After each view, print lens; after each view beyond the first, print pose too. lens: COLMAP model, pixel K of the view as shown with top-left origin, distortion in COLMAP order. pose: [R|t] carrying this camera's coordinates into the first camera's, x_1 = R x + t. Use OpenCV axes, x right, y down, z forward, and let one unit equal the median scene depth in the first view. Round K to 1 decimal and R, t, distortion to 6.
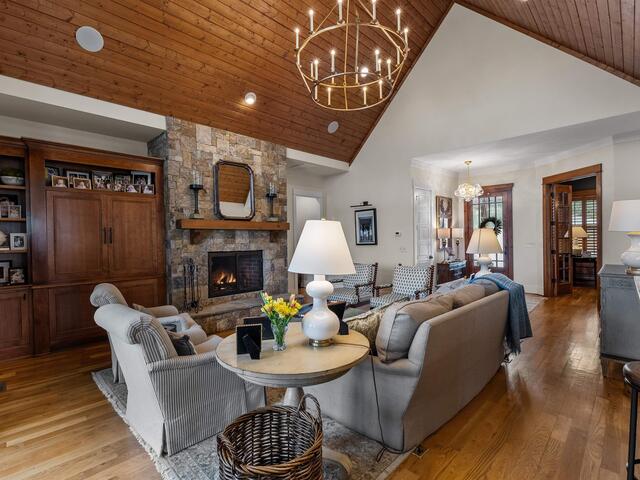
lens RADIAL K [[316.1, 0, 318.6], [0, 316.1, 240.9], [0, 0, 1]] dist [-0.000020, -0.000798]
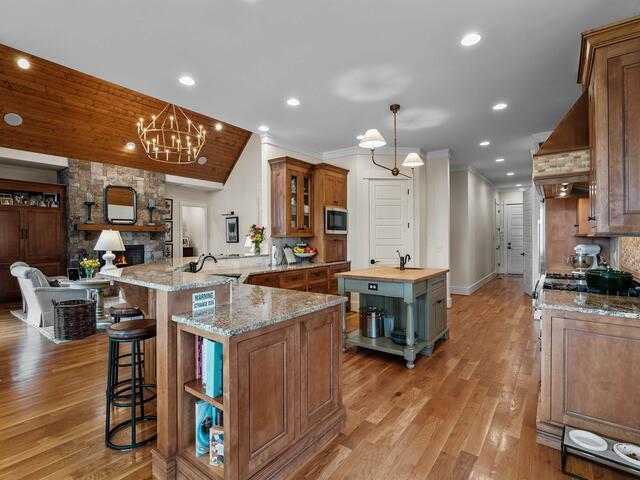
lens RADIAL K [[316.1, 0, 316.6], [0, 316.1, 237.0], [0, 0, 1]] dist [-0.000020, -0.000798]
pose [[0.991657, 0.010953, 0.128440, 0.516545], [-0.009443, 0.999879, -0.012357, 0.003433], [-0.128560, 0.011041, 0.991640, -0.671827]]
